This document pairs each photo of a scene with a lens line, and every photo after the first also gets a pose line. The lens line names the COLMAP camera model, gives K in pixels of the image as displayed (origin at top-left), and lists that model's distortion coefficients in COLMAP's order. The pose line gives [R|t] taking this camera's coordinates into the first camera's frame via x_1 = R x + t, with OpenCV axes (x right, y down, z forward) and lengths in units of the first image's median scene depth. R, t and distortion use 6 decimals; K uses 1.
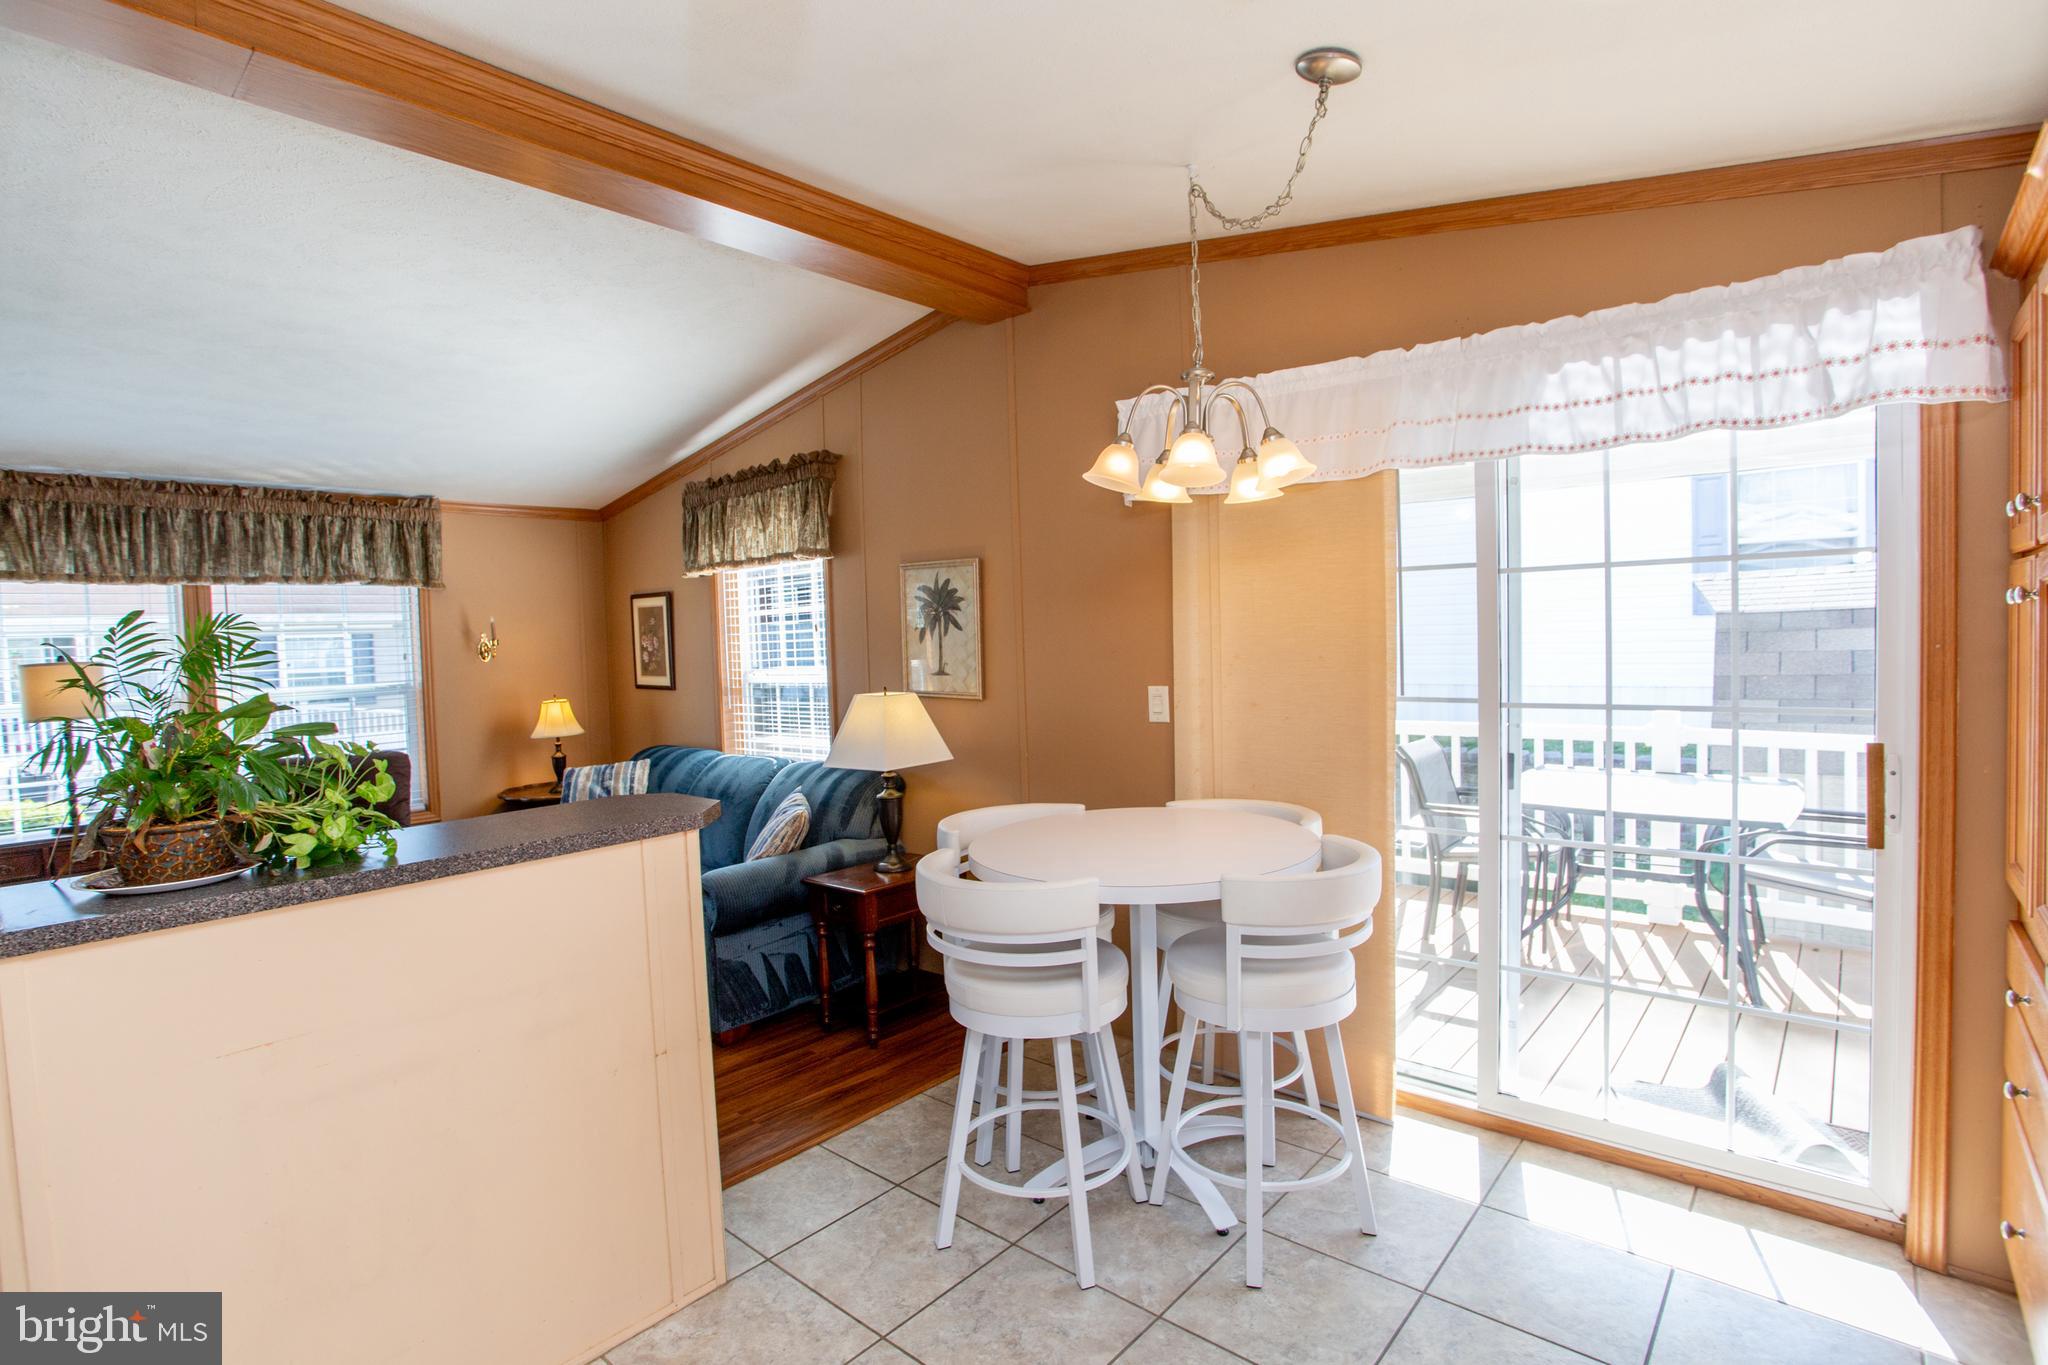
lens RADIAL K [[993.7, 0, 1013.9], [0, 993.7, 673.1], [0, 0, 1]] dist [-0.080505, 0.033991]
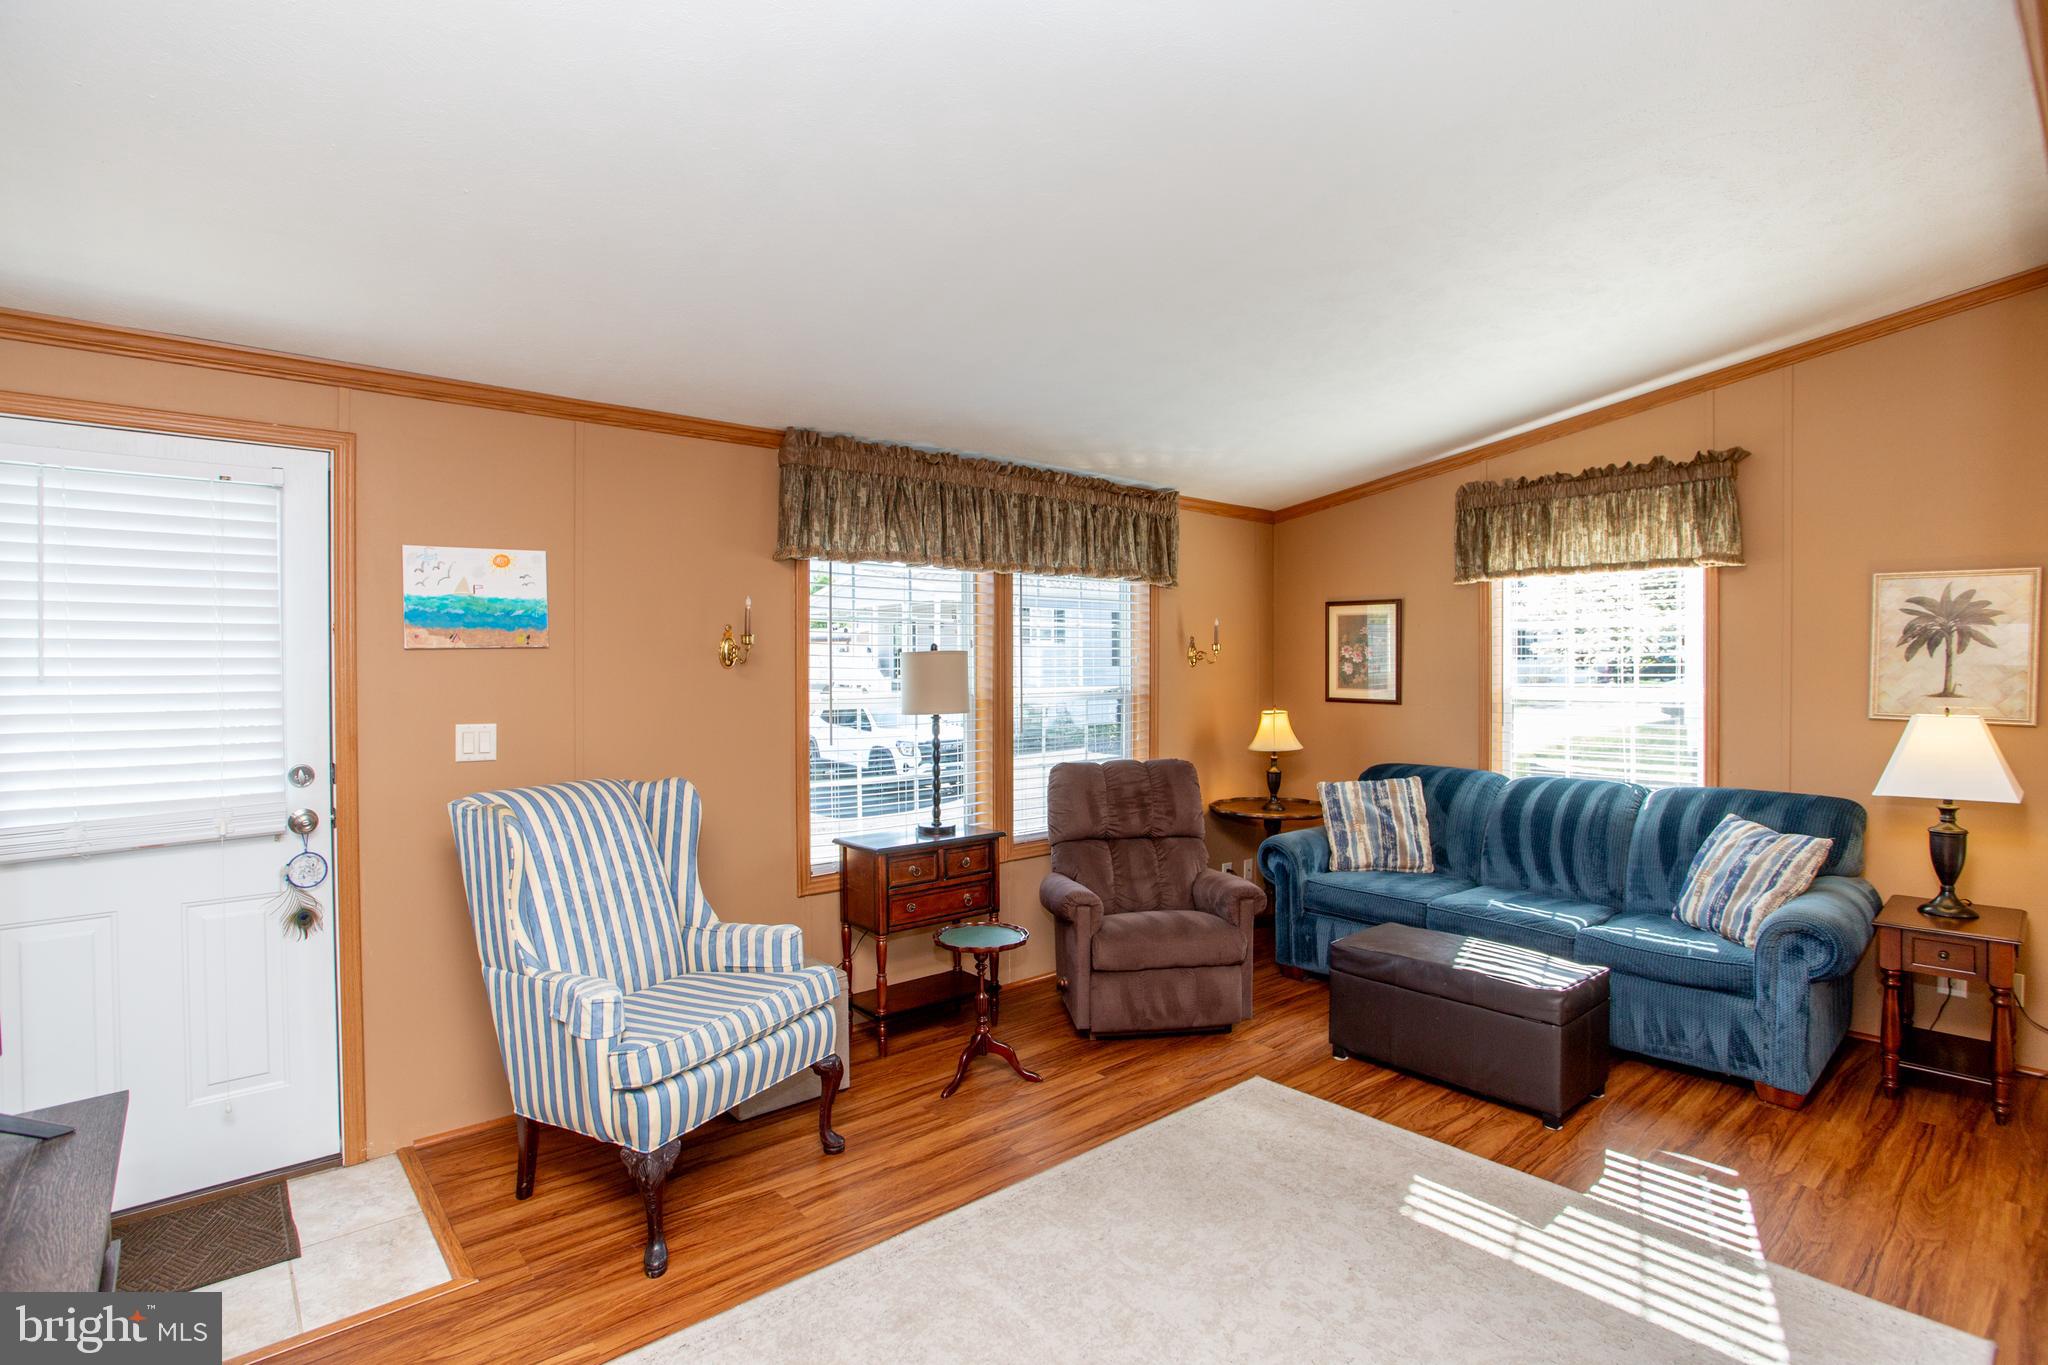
lens RADIAL K [[1003.1, 0, 1028.7], [0, 1003.1, 667.3], [0, 0, 1]] dist [-0.026483, 0.001516]
pose [[0.992075, 0.032262, -0.121434, -0.700577], [-0.036171, 0.998891, -0.030126, 0.028022], [0.120327, 0.034279, 0.992142, 0.020517]]
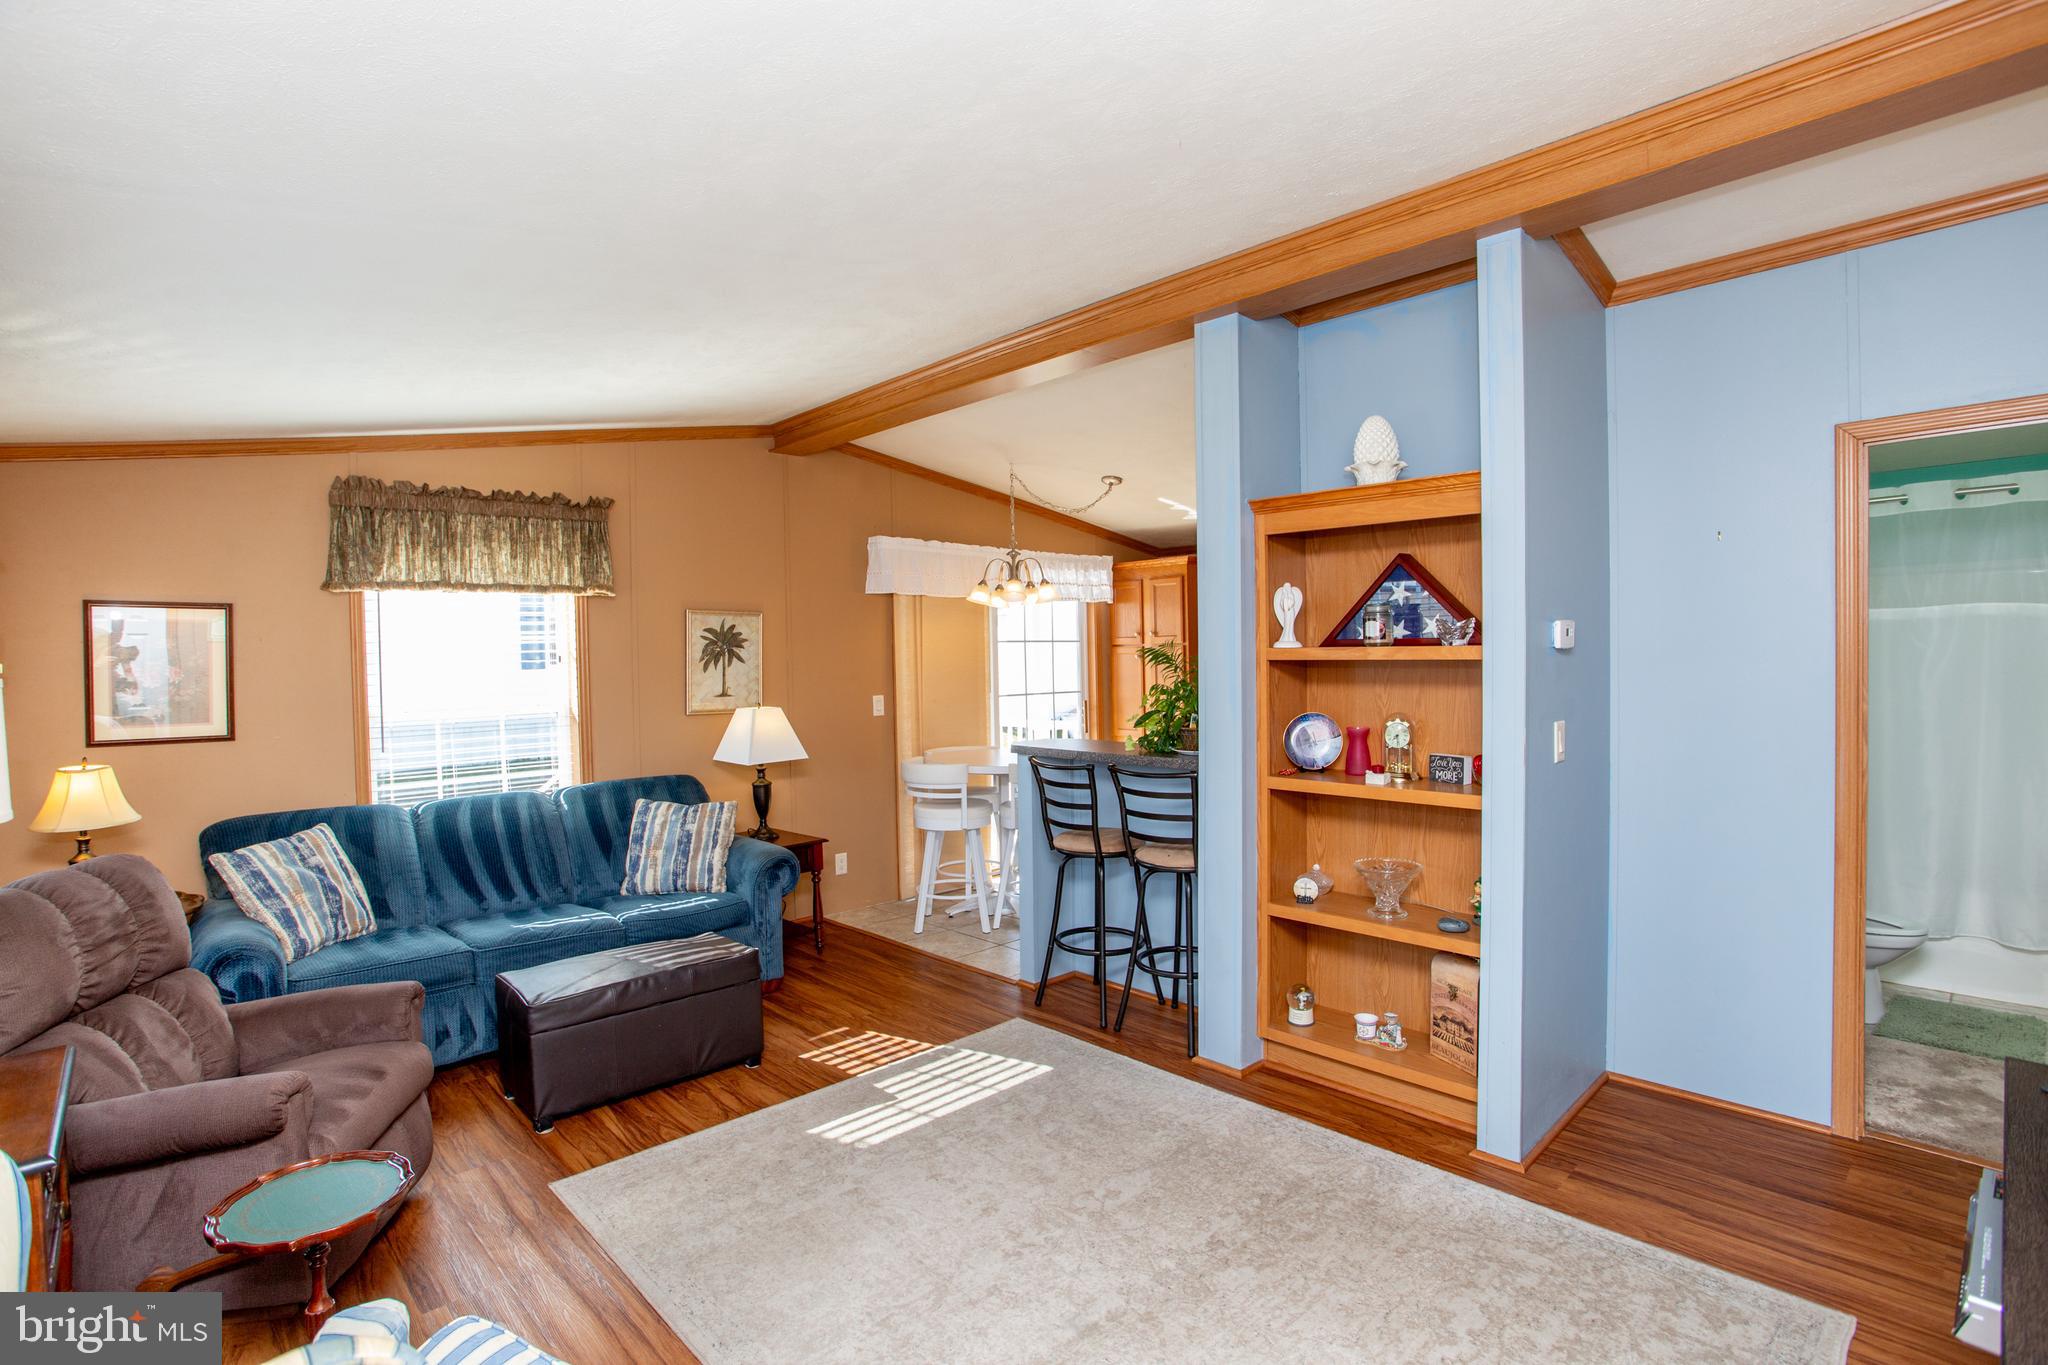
lens RADIAL K [[993.7, 0, 1013.9], [0, 993.7, 673.1], [0, 0, 1]] dist [-0.080505, 0.033991]
pose [[0.086912, 0.015059, 0.996102, -1.196961], [0.054572, 0.998312, -0.019854, 0.015917], [-0.994720, 0.056085, 0.085944, 0.446643]]
